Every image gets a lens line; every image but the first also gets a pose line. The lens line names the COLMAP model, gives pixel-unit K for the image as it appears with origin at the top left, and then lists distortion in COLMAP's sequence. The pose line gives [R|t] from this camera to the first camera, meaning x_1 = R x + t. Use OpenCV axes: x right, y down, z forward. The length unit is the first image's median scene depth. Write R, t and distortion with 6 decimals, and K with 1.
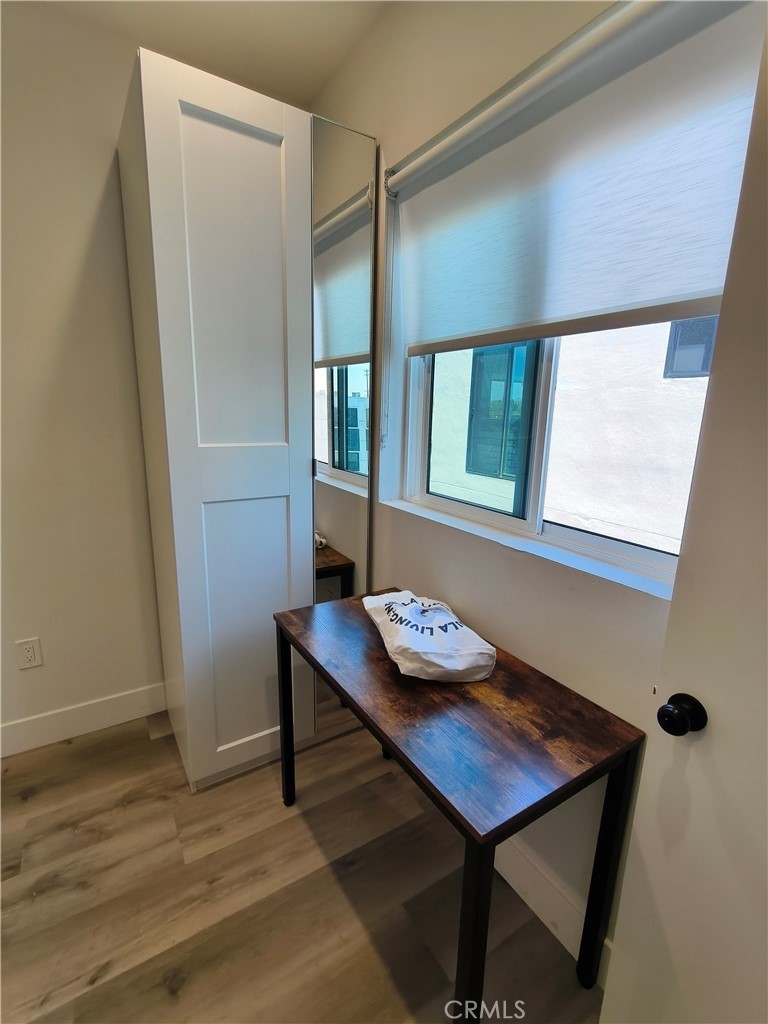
lens RADIAL K [[469.9, 0, 387.3], [0, 469.9, 509.8], [0, 0, 1]] dist [0.002773, -0.002747]
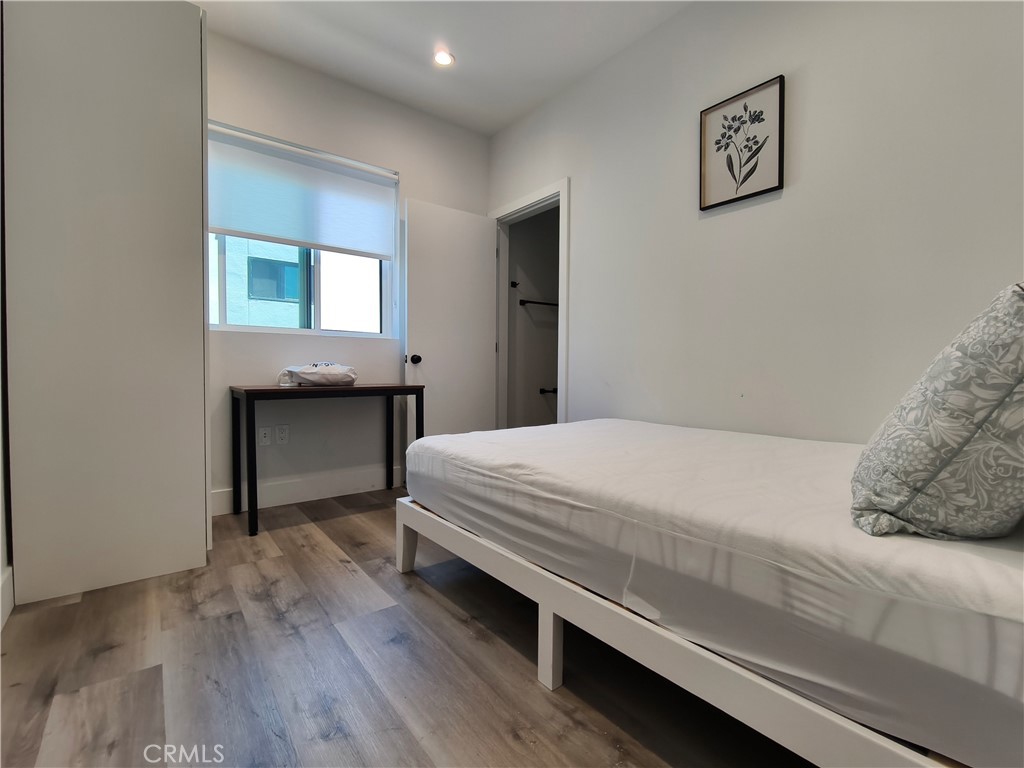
lens RADIAL K [[469.9, 0, 516.3], [0, 469.9, 381.5], [0, 0, 1]] dist [0.002773, -0.002747]
pose [[-0.107540, -0.051263, 0.992878, -1.868204], [0.205227, 0.976017, 0.072620, 0.277468], [-0.972788, 0.211575, -0.094440, 0.329035]]
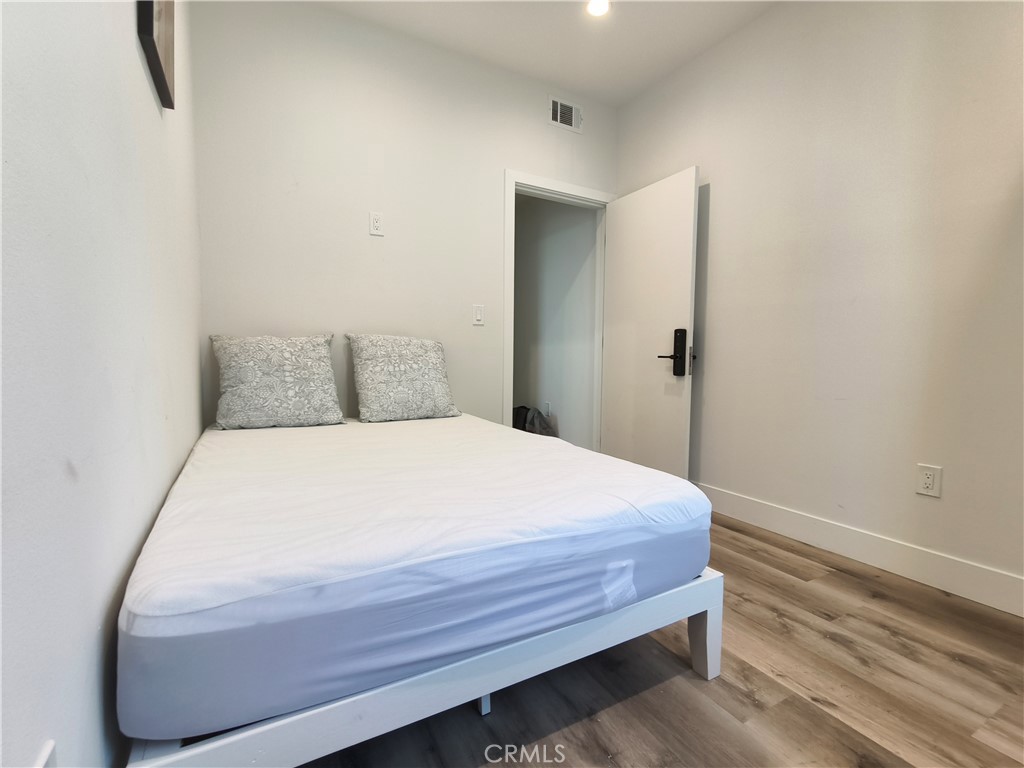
lens RADIAL K [[469.9, 0, 511.4], [0, 469.9, 381.7], [0, 0, 1]] dist [0.002773, -0.002747]
pose [[-0.058300, 0.032161, -0.997781, 0.355246], [-0.225752, 0.973165, 0.044558, 0.321060], [0.972439, 0.227849, -0.049475, 0.170577]]
